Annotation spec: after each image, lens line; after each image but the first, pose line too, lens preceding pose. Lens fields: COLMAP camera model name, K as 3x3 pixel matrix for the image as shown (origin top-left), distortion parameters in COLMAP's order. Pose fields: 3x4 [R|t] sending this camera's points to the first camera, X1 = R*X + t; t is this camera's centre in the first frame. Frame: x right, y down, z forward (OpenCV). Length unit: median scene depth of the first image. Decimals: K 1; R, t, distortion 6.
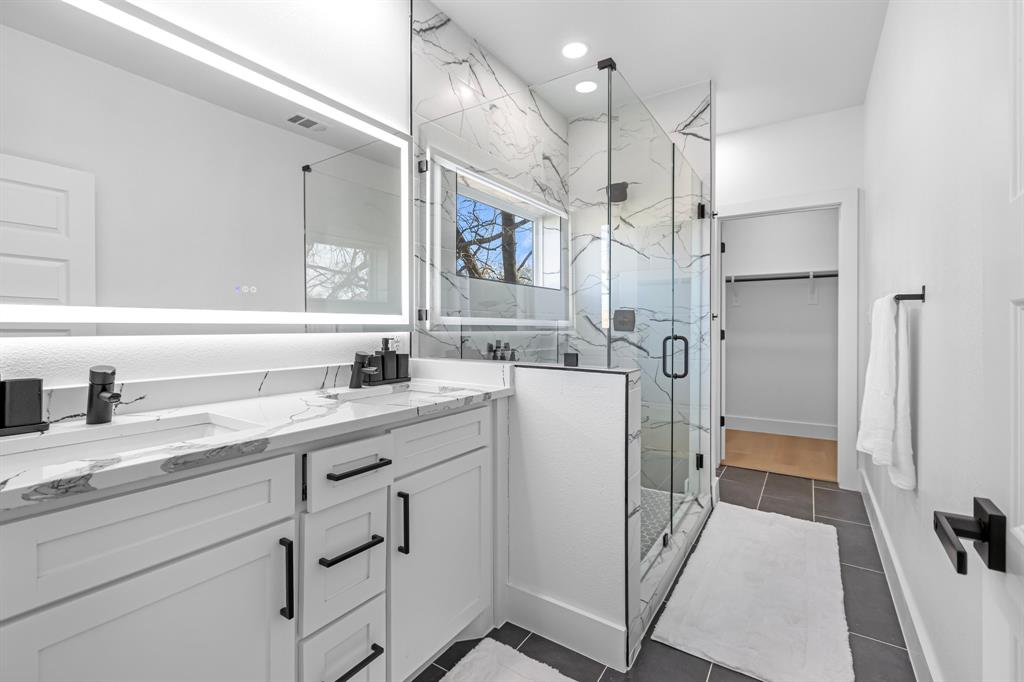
lens RADIAL K [[452.8, 0, 509.4], [0, 452.8, 340.9], [0, 0, 1]] dist [-0.000514, -0.000413]
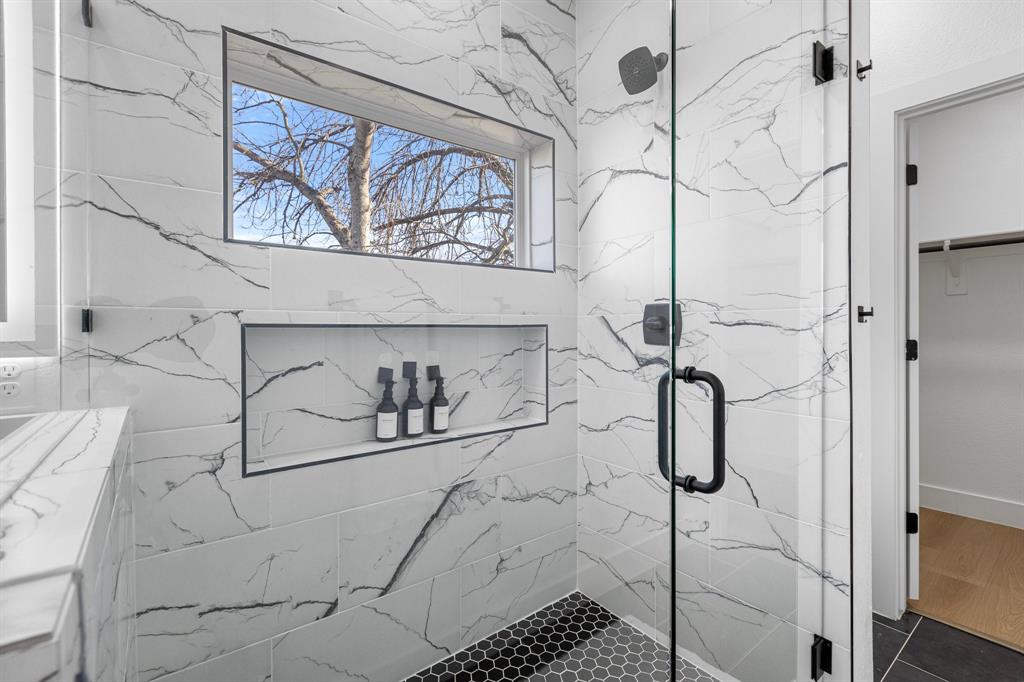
lens RADIAL K [[459.6, 0, 512.0], [0, 459.6, 341.0], [0, 0, 1]] dist [0.001783, 0.000001]
pose [[0.947834, 0.001265, -0.318763, 0.266308], [-0.003149, 0.999980, -0.005394, -0.023861], [0.318750, 0.006116, 0.947819, 0.469077]]
